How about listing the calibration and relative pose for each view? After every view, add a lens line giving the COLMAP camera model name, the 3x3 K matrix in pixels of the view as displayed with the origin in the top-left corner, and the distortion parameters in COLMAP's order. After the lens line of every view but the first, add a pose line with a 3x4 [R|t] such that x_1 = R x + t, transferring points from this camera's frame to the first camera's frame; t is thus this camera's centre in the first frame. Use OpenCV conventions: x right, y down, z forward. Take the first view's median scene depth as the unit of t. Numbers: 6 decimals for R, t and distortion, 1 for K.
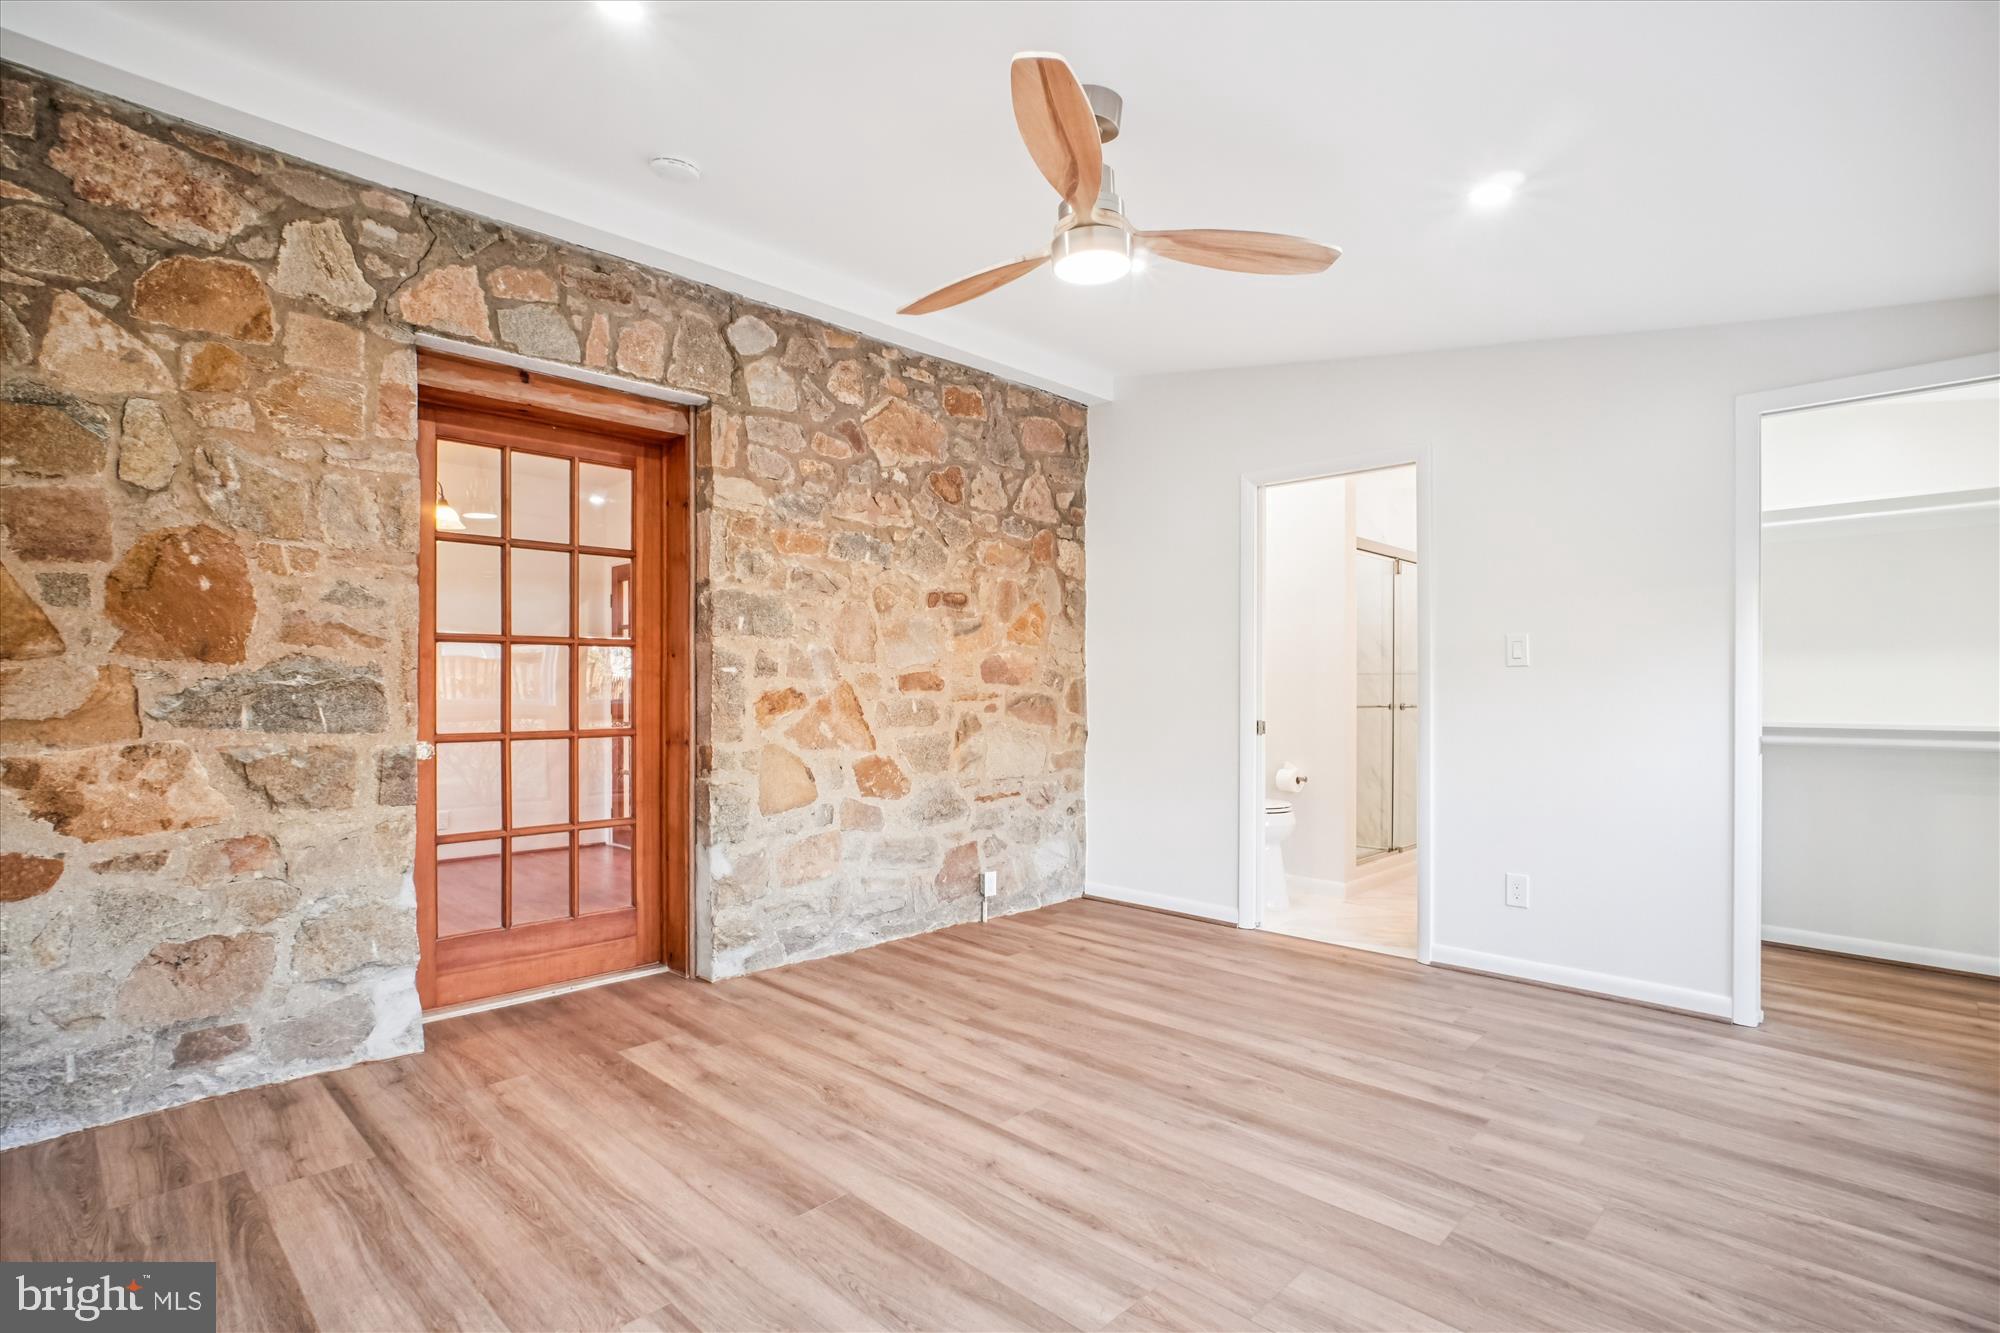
lens RADIAL K [[975.4, 0, 1005.7], [0, 975.4, 680.6], [0, 0, 1]] dist [-0.000488, 0.004510]
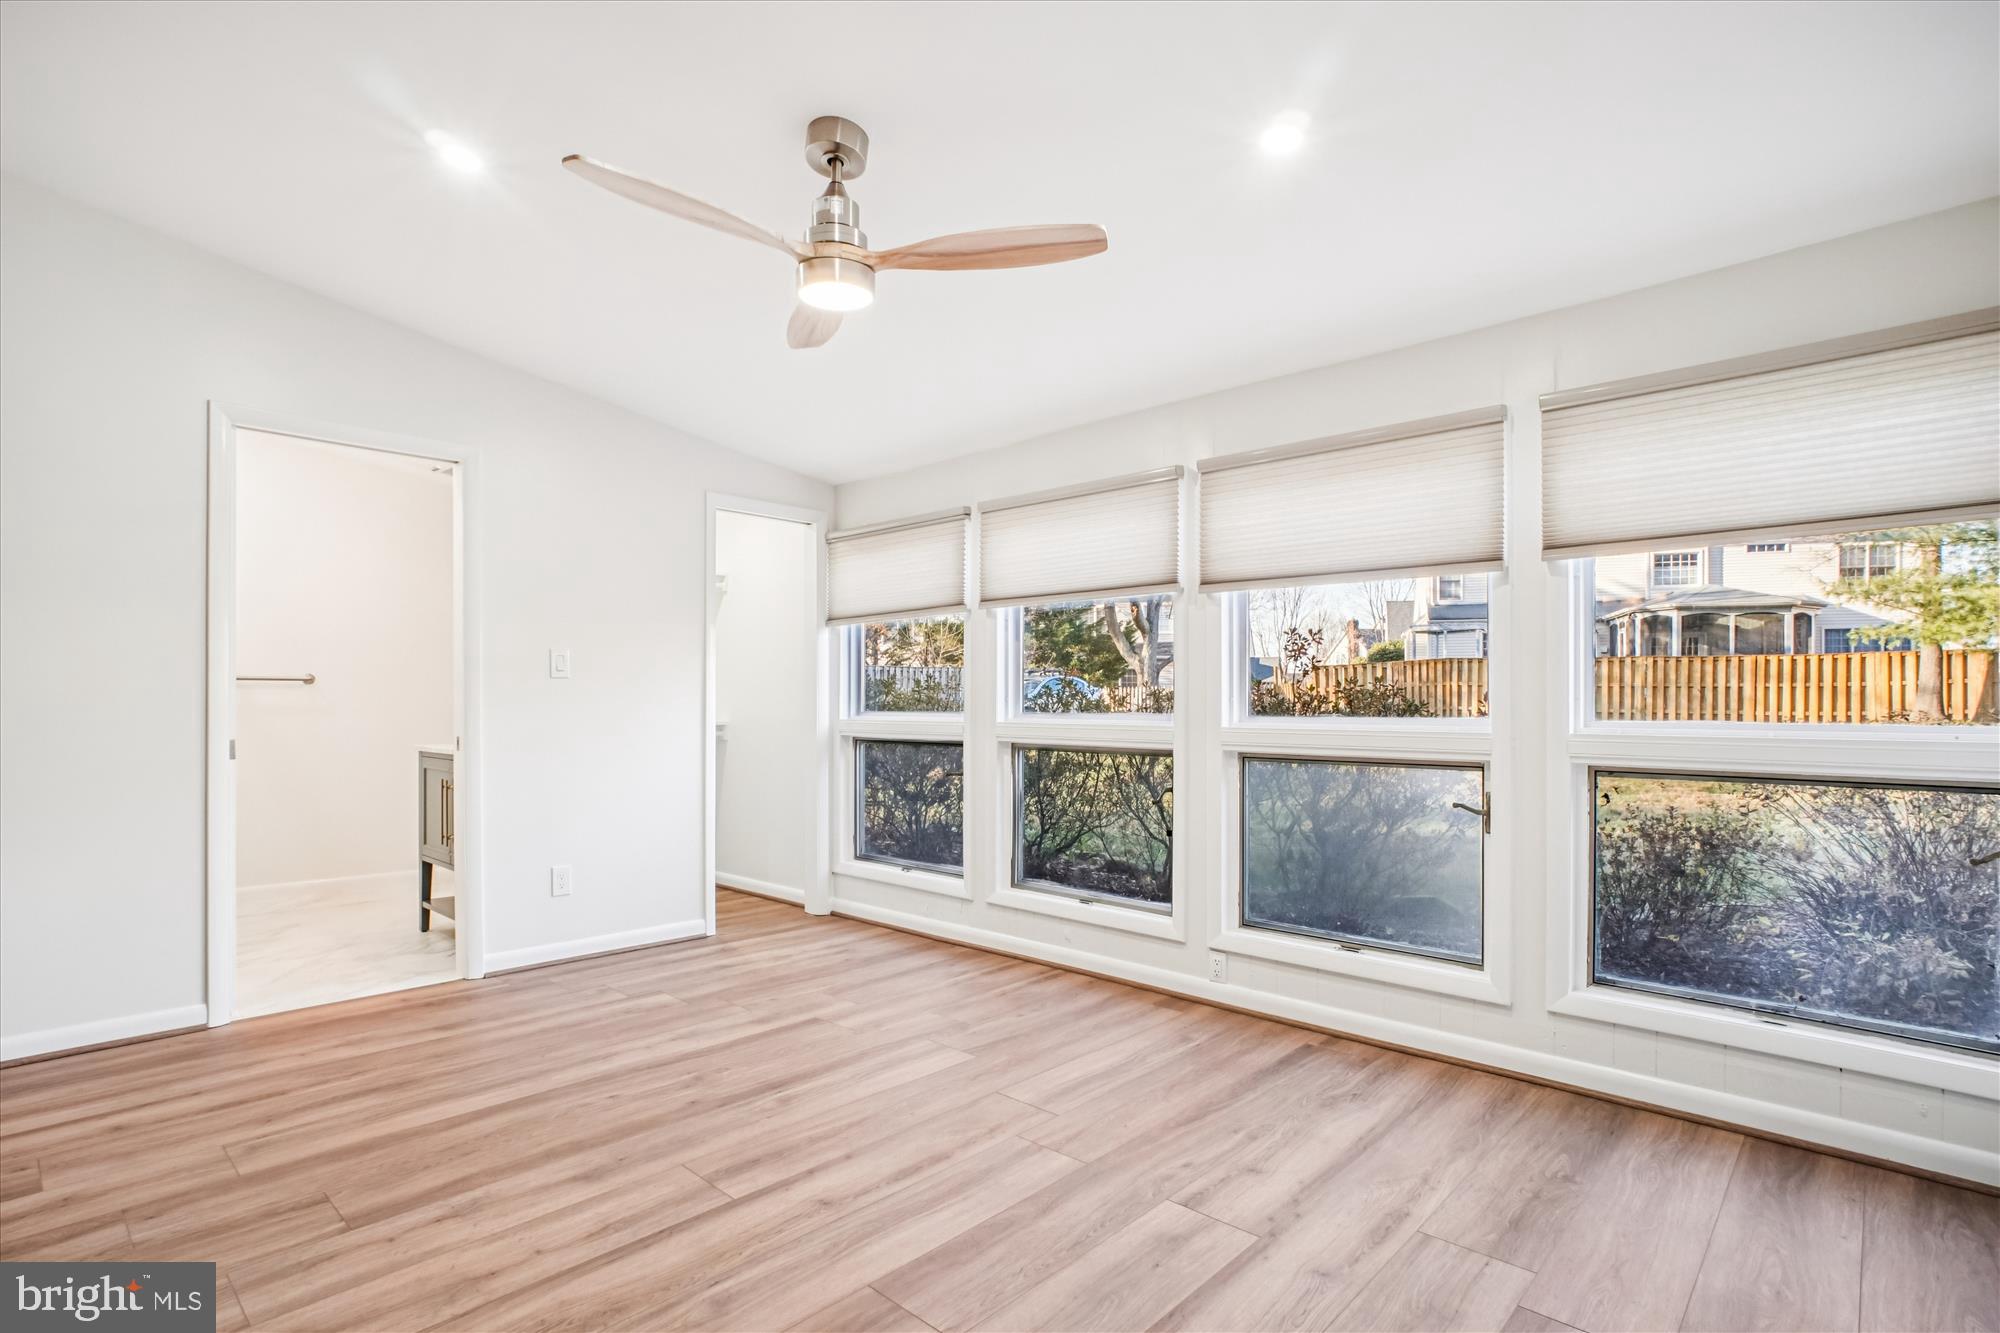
lens RADIAL K [[975.4, 0, 1006.2], [0, 975.4, 665.3], [0, 0, 1]] dist [-0.000488, 0.004510]
pose [[-0.021070, 0.041728, 0.998907, -0.753841], [-0.016216, 0.998983, -0.042074, 0.012185], [-0.999646, -0.017085, -0.020372, 0.656736]]
